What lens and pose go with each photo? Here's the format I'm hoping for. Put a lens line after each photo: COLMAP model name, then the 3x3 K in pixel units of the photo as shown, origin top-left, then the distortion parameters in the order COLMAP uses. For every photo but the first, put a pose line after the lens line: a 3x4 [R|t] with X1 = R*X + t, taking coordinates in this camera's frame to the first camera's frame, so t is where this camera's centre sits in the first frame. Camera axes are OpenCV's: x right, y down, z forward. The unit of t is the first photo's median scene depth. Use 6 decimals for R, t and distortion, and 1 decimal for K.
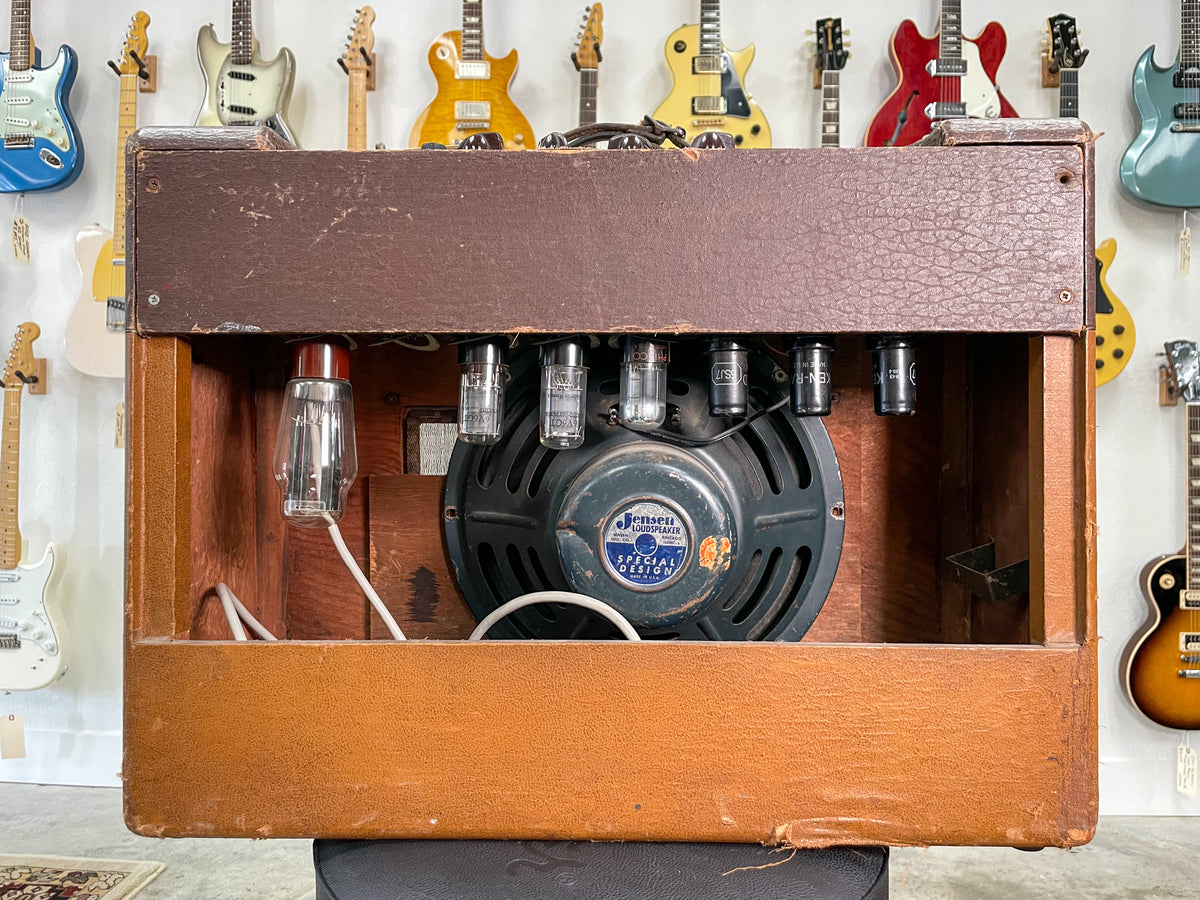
lens RADIAL K [[908.2, 0, 604.0], [0, 908.2, 447.3], [0, 0, 1]] dist [0.093065, -0.116816]
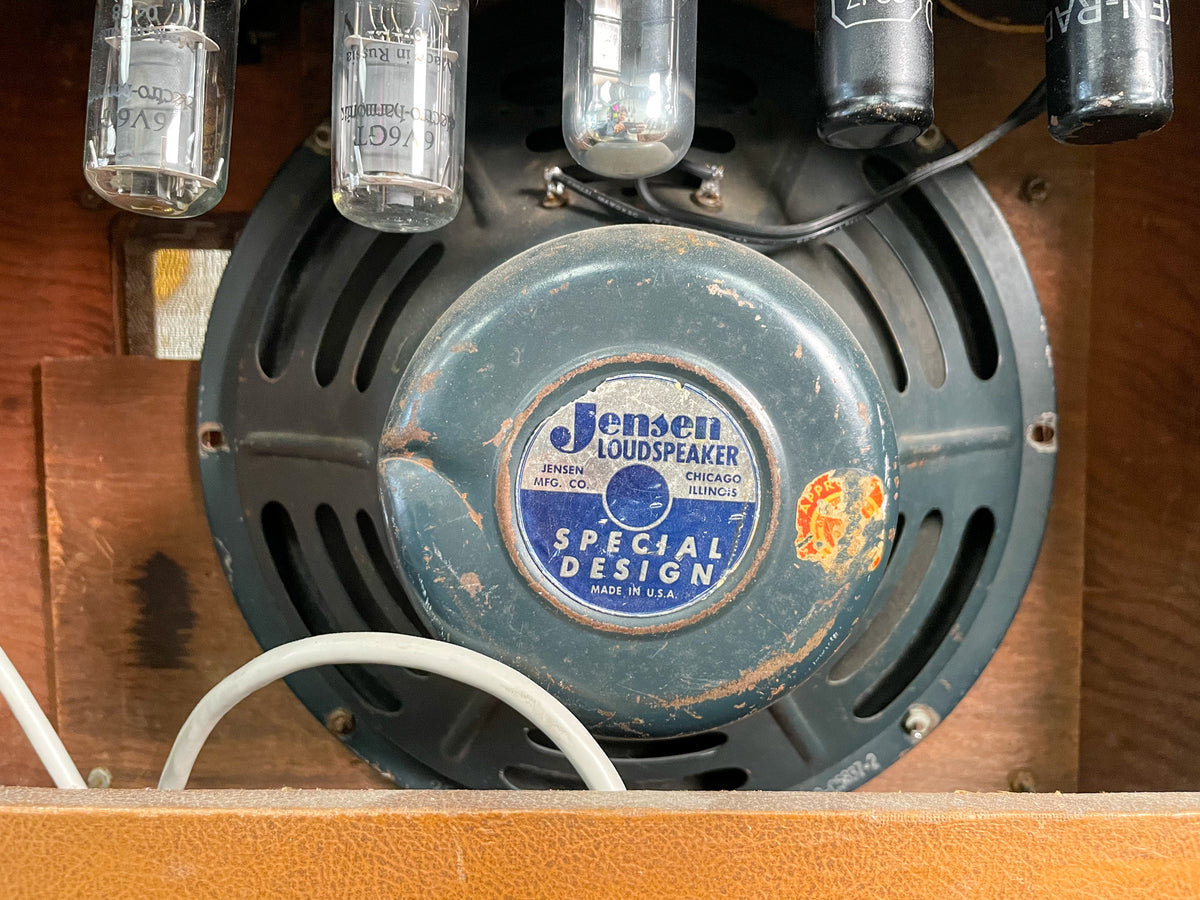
lens RADIAL K [[957.9, 0, 572.2], [0, 957.9, 448.0], [0, 0, 1]] dist [0.092953, -0.117236]
pose [[0.999979, -0.002012, -0.006099, 0.023895], [0.002224, 0.999387, 0.034930, 0.075988], [0.006025, -0.034942, 0.999371, 0.641612]]
